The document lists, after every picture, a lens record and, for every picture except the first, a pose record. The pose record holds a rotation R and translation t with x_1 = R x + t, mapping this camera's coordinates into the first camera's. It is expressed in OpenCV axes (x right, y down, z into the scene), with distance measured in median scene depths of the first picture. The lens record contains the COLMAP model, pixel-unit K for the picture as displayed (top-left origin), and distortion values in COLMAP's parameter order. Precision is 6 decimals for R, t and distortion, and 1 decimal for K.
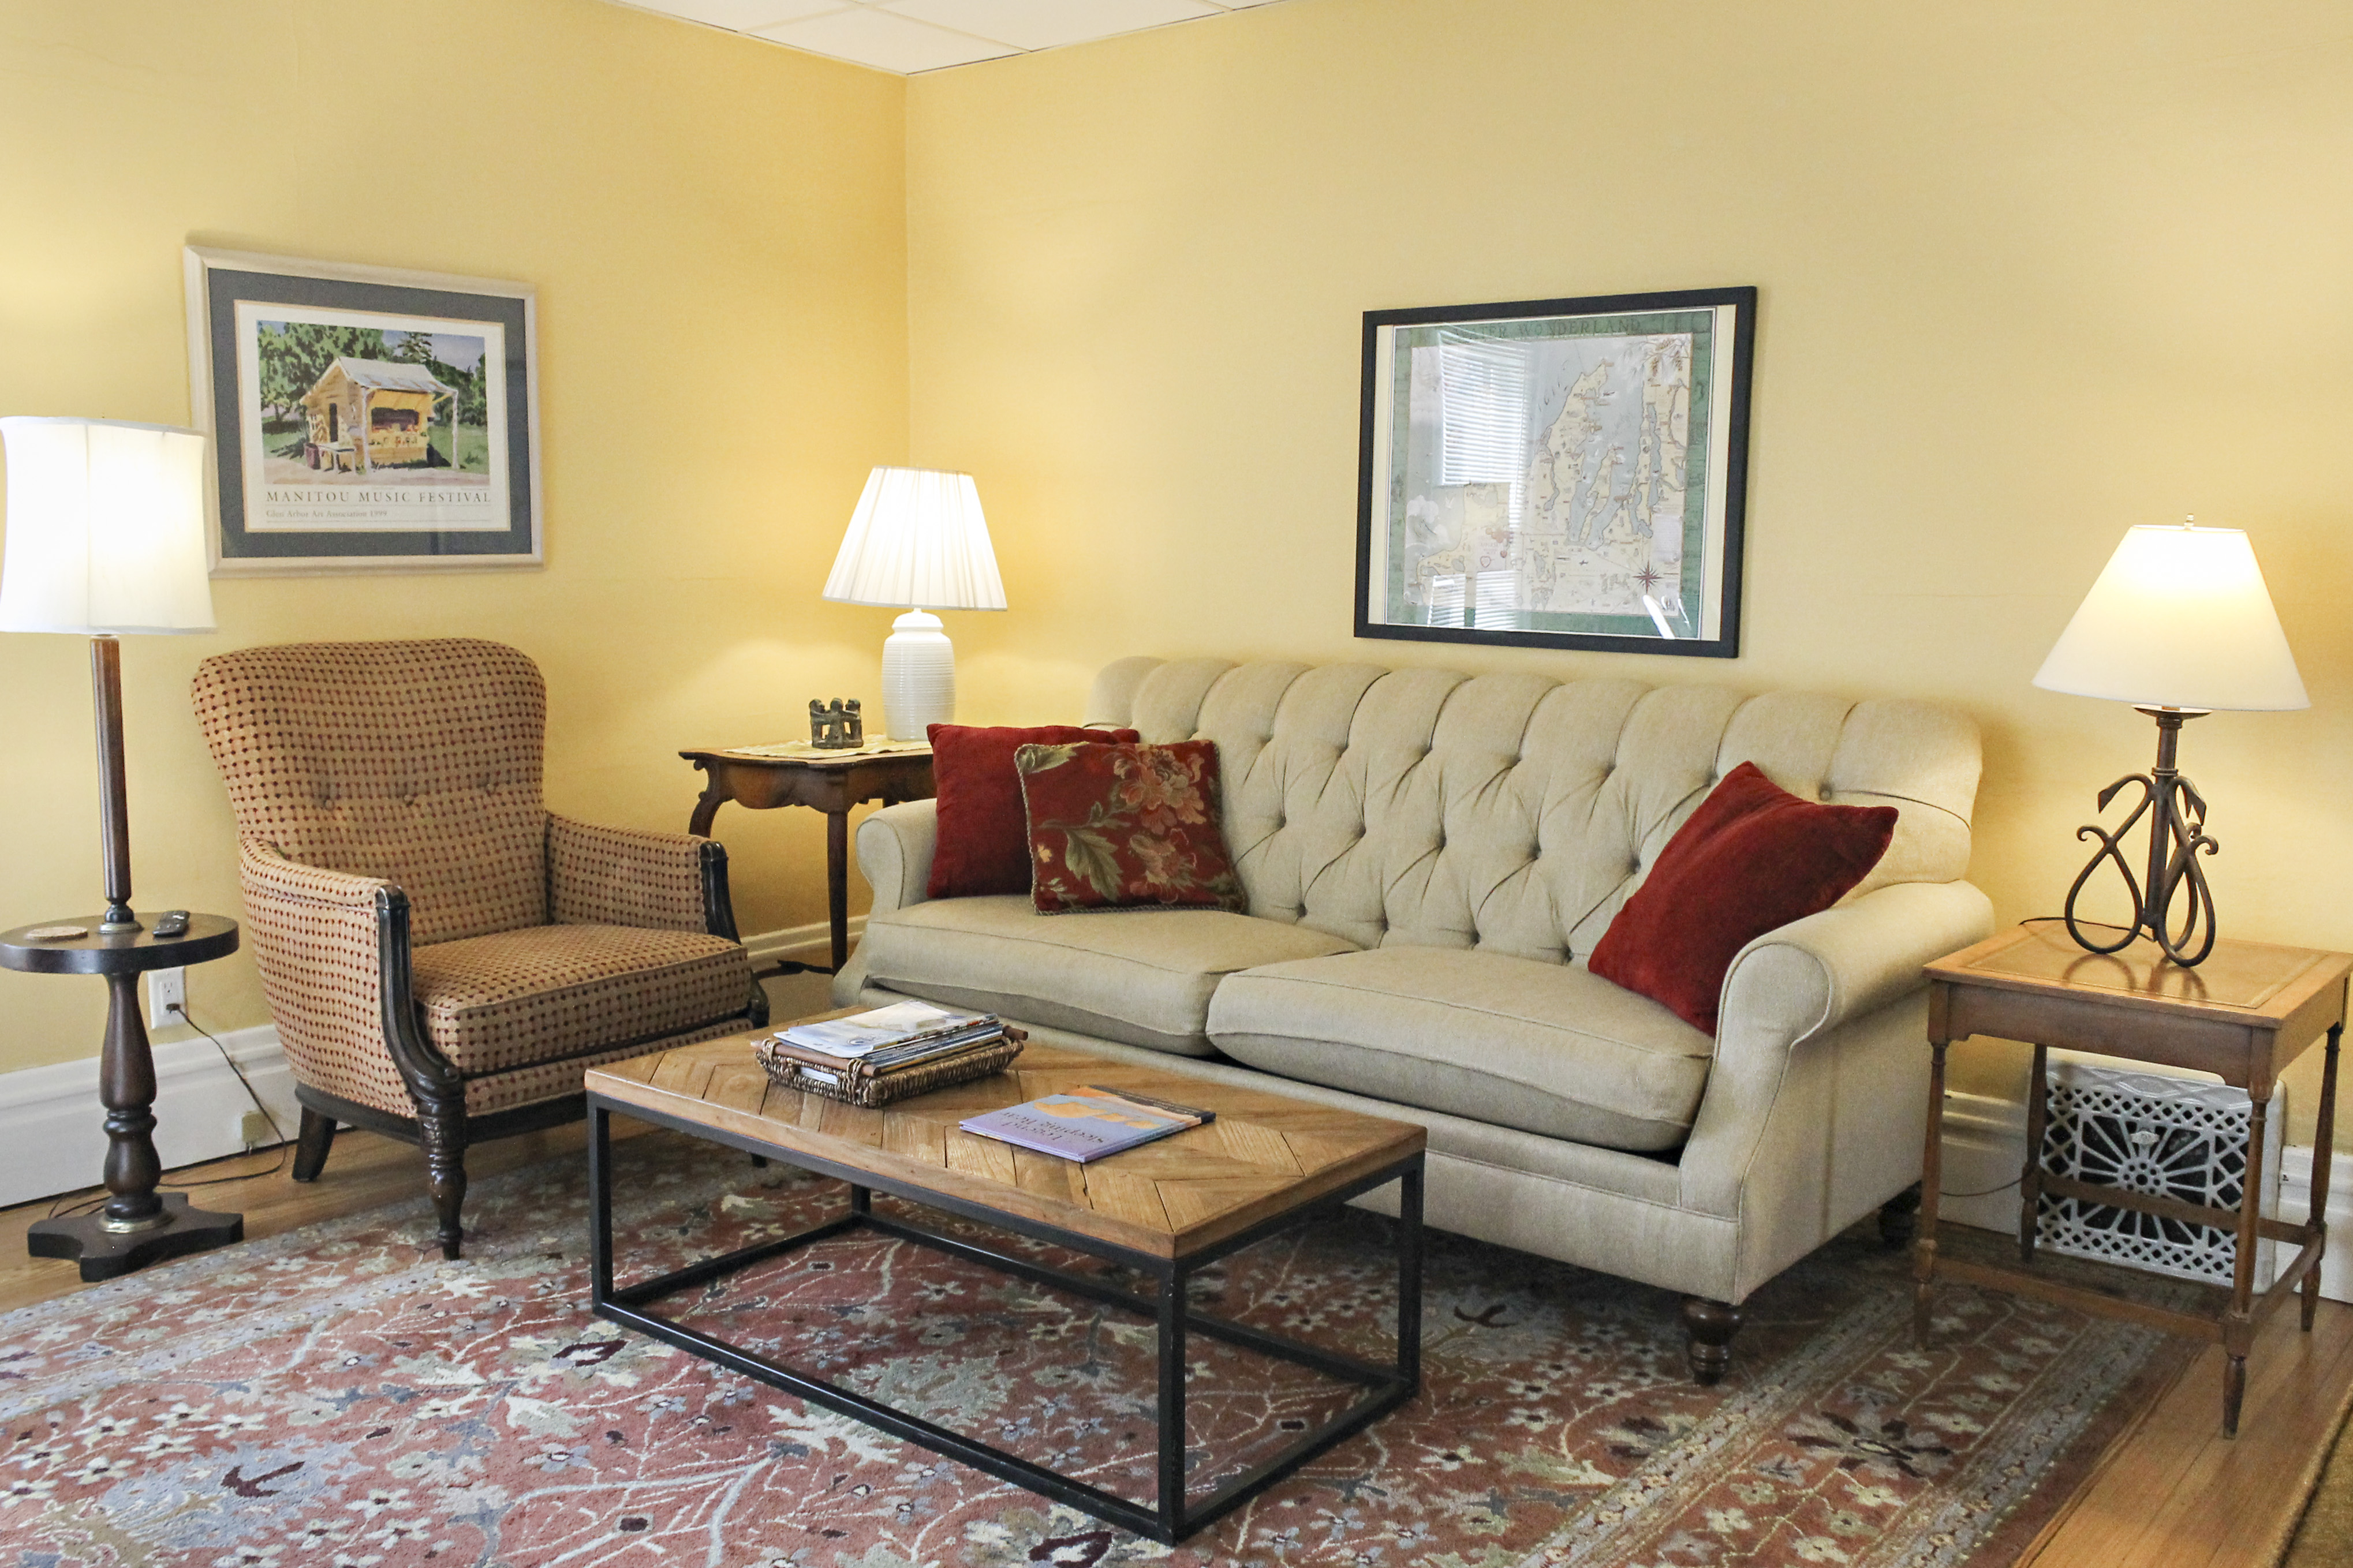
lens RADIAL K [[2038.1, 0, 1140.1], [0, 2038.1, 812.0], [0, 0, 1]] dist [0.006509, 0.000553]
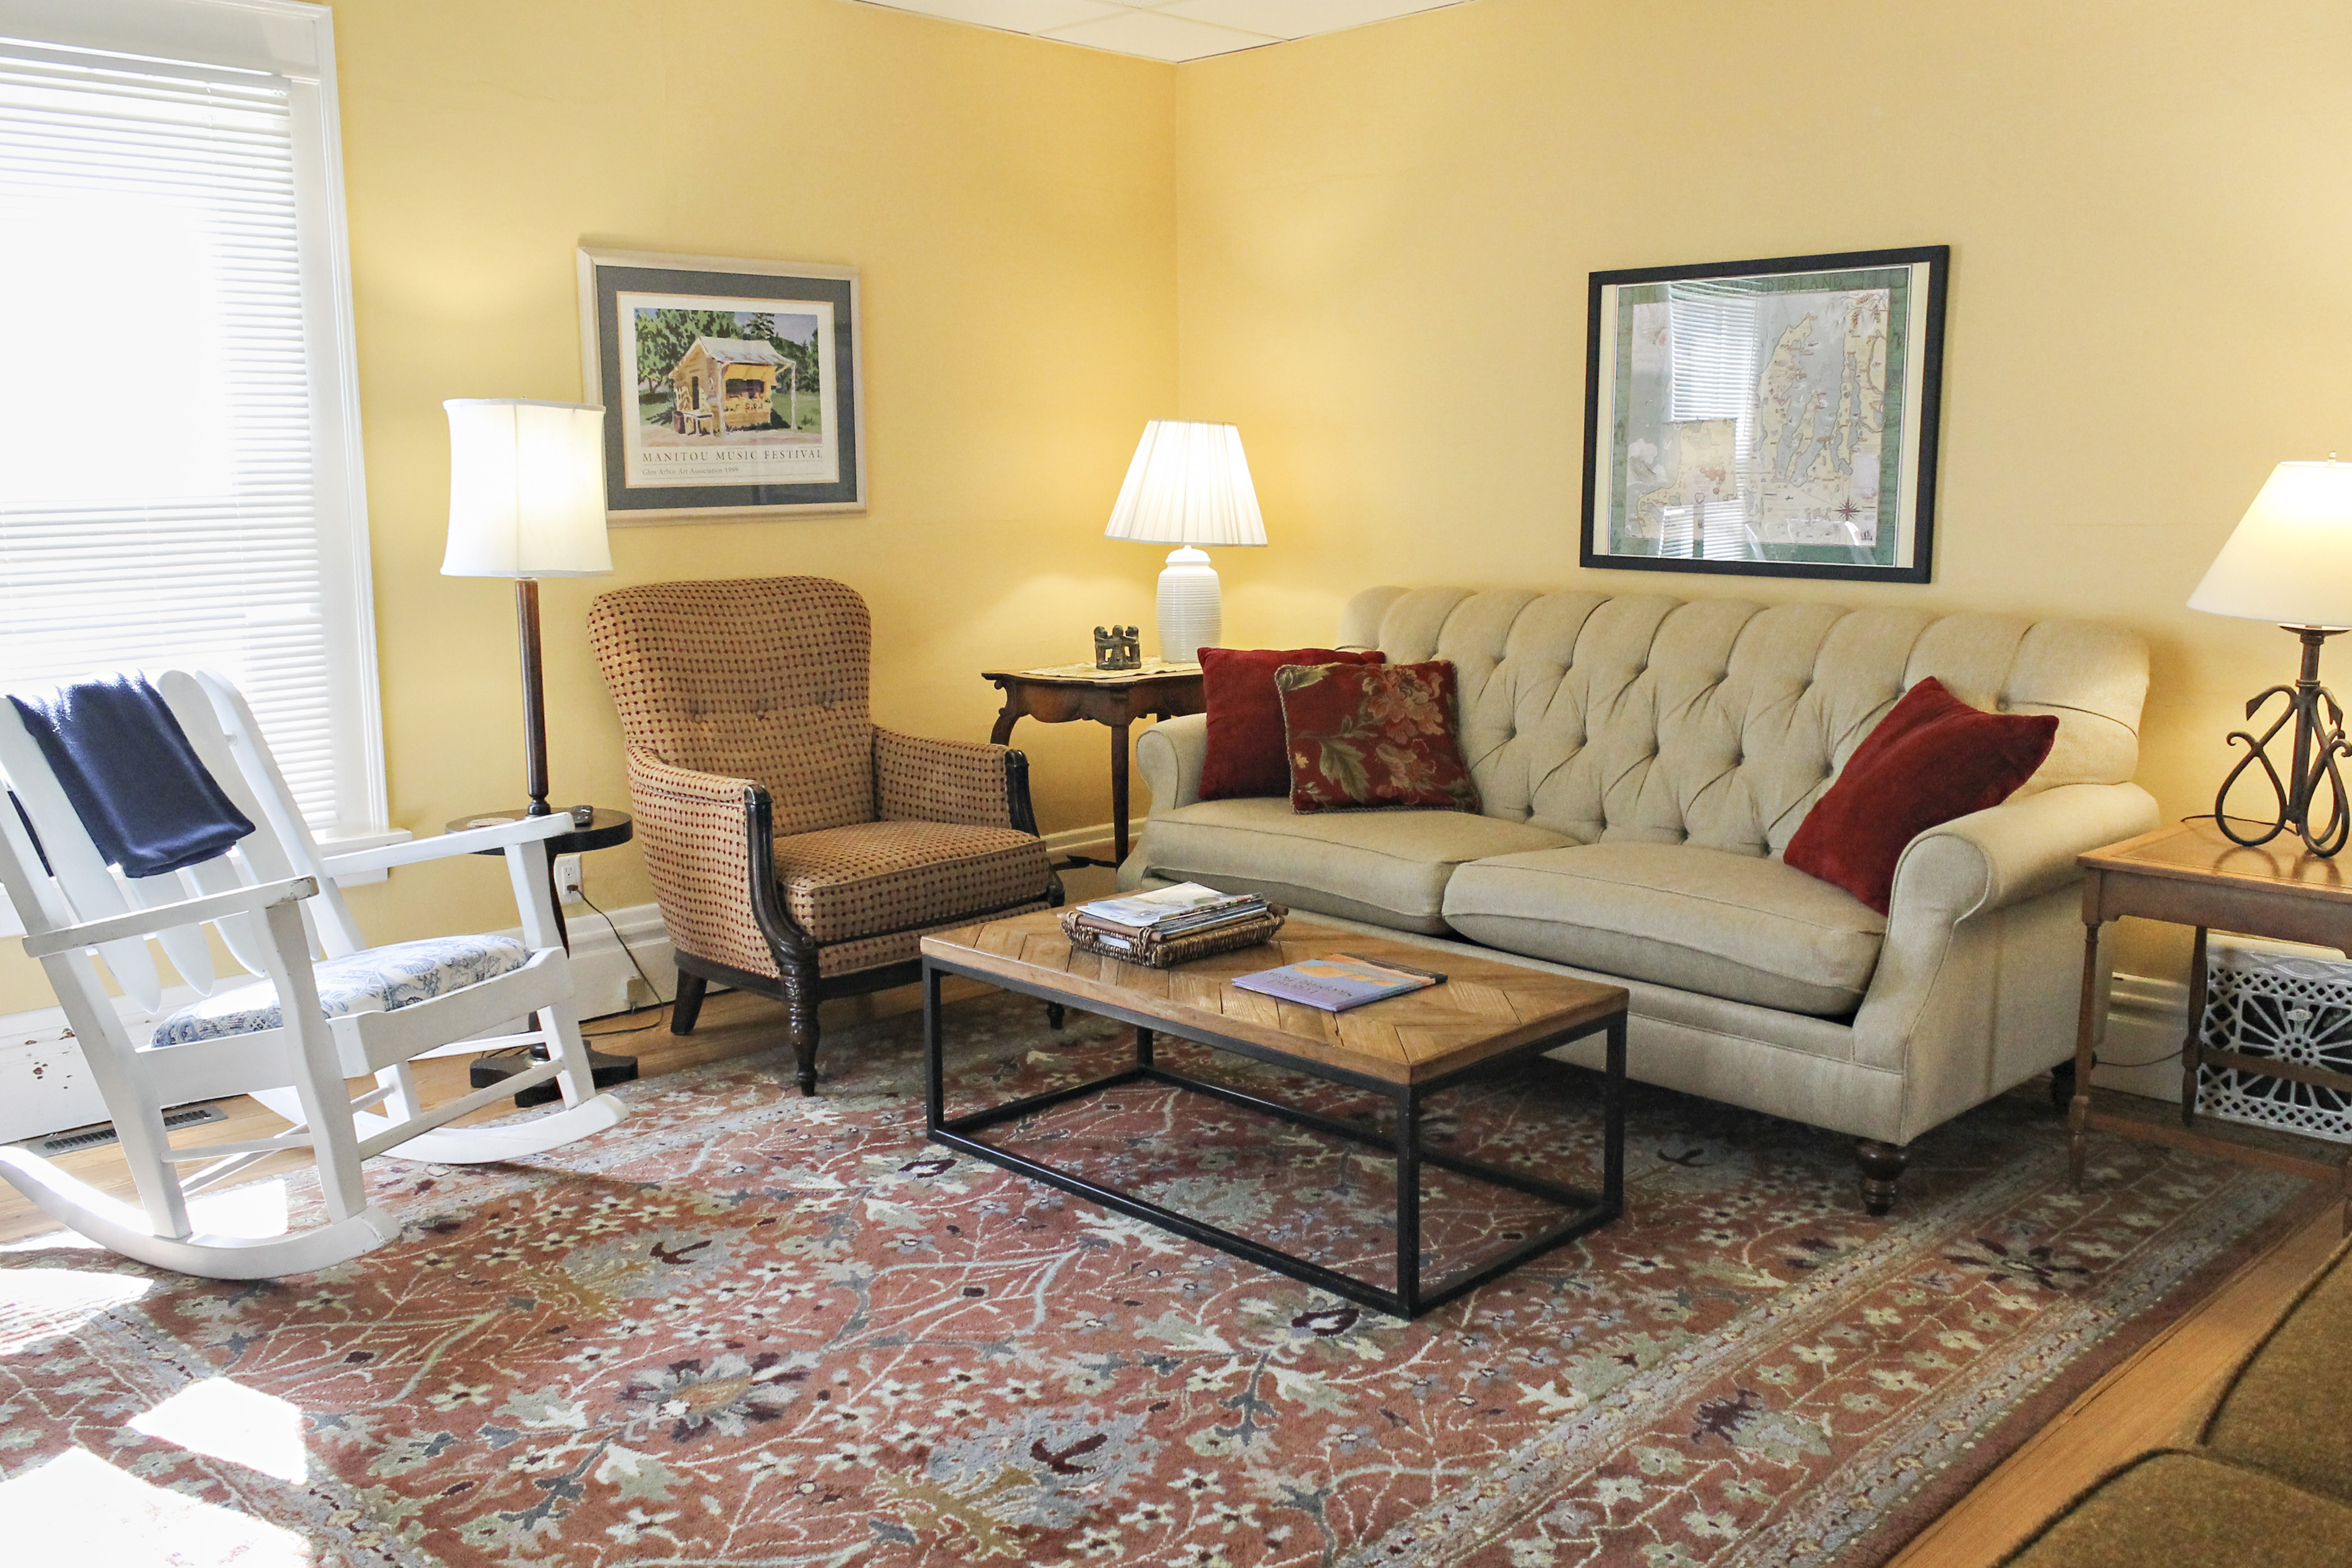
lens RADIAL K [[2009.1, 0, 1176.0], [0, 2009.1, 784.0], [0, 0, 1]] dist [0.026561, -0.003306]
pose [[0.994338, 0.001495, -0.106257, 0.003319], [0.001102, 0.999702, 0.024372, 0.006731], [0.106262, -0.024351, 0.994040, -0.143340]]
